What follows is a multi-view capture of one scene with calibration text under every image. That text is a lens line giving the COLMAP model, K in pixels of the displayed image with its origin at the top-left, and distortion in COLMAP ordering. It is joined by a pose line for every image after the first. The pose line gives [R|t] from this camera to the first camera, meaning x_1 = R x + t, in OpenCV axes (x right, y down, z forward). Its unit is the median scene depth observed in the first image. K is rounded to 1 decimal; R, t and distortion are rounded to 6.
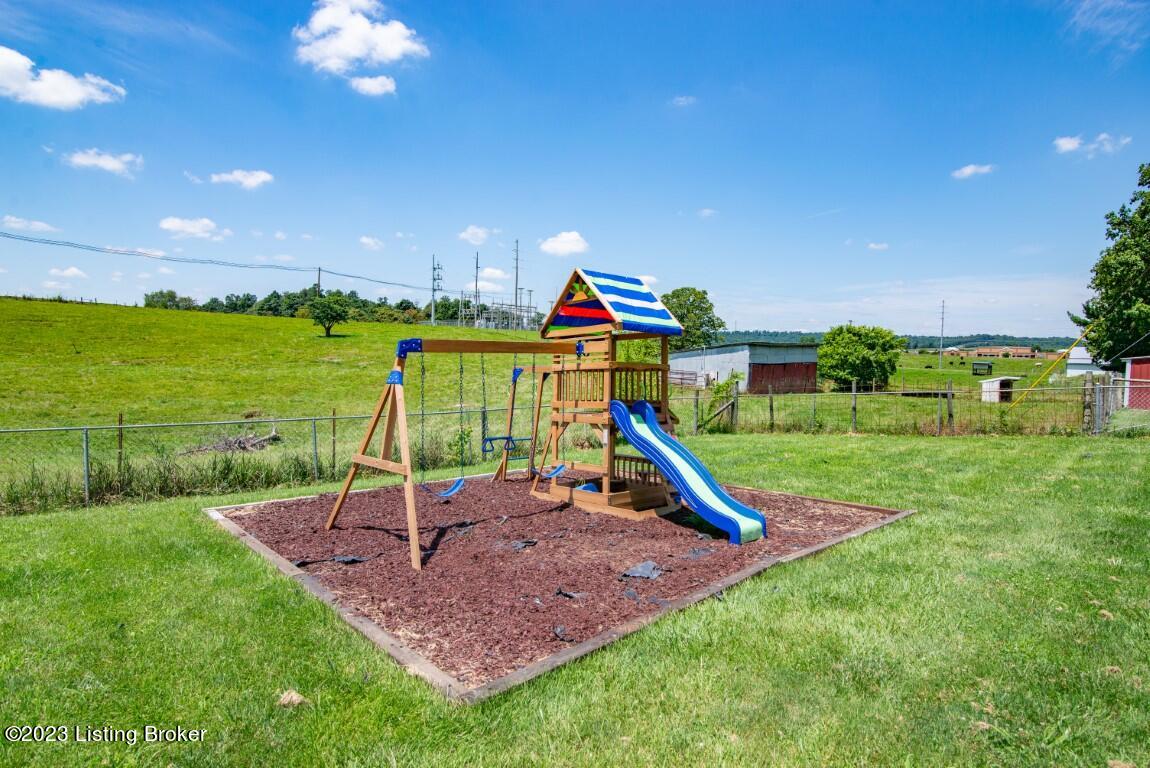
lens RADIAL K [[616.4, 0, 575.0], [0, 616.4, 384.0], [0, 0, 1]] dist [-0.000450, -0.000038]
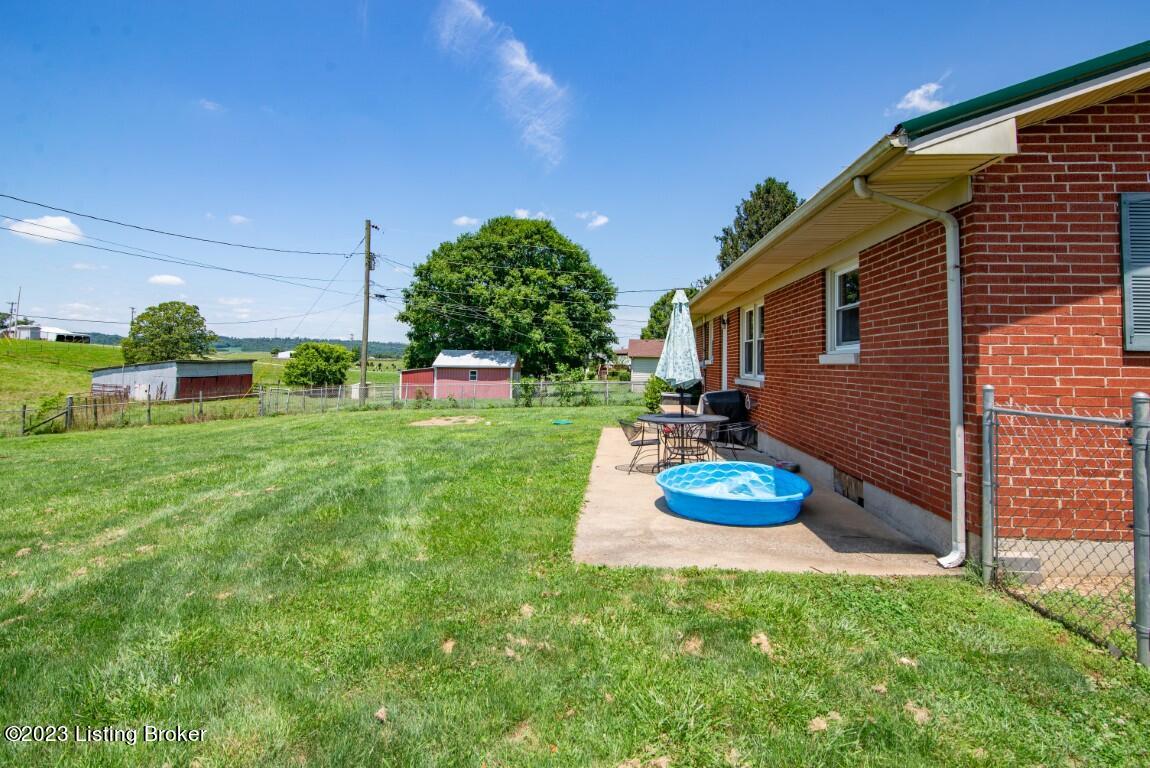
lens RADIAL K [[545.5, 0, 554.2], [0, 545.5, 382.3], [0, 0, 1]] dist [-0.017409, 0.001053]
pose [[0.743935, -0.032391, 0.667466, 0.110473], [0.037851, 0.999264, 0.006306, -0.001490], [-0.667179, 0.020573, 0.744613, -0.300153]]
